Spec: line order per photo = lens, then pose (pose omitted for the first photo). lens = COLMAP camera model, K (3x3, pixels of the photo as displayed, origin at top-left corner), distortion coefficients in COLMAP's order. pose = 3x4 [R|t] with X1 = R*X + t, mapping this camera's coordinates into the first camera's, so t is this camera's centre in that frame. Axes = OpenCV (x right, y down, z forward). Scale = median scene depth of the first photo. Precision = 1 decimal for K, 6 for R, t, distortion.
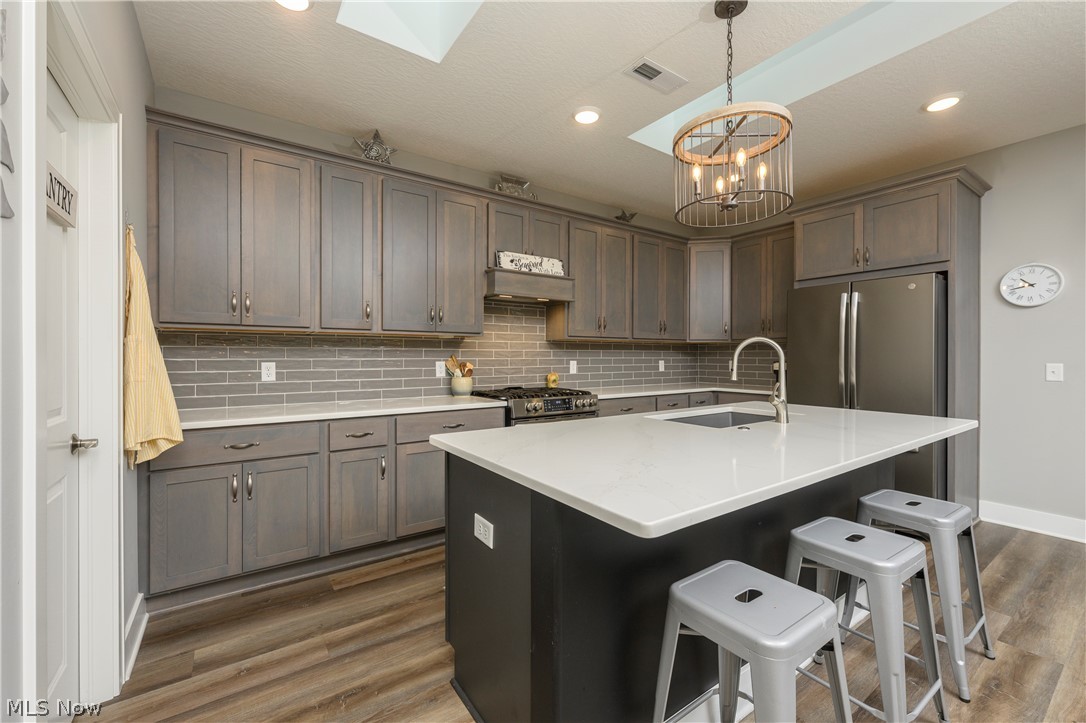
lens RADIAL K [[424.0, 0, 540.7], [0, 424.0, 361.8], [0, 0, 1]] dist [0.000236, -0.000211]
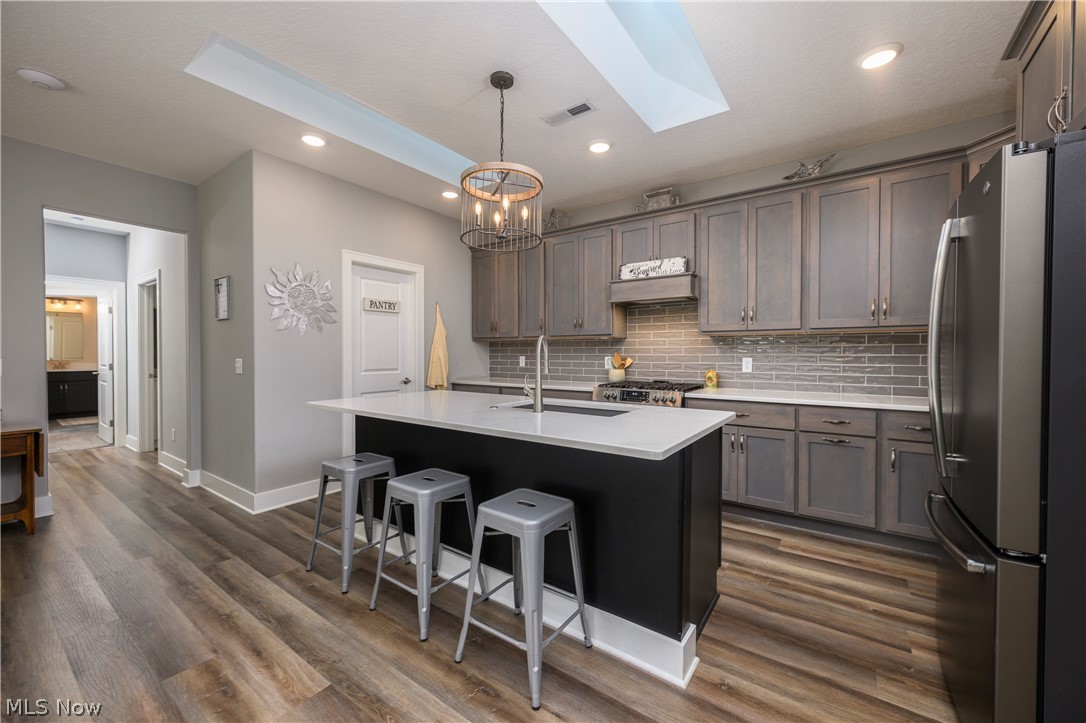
lens RADIAL K [[424.0, 0, 541.0], [0, 424.0, 357.2], [0, 0, 1]] dist [0.000236, -0.000211]
pose [[0.359576, 0.014672, -0.933000, 0.906958], [-0.002881, 0.999889, 0.014613, -0.017125], [0.933111, -0.002566, 0.359579, 0.339200]]
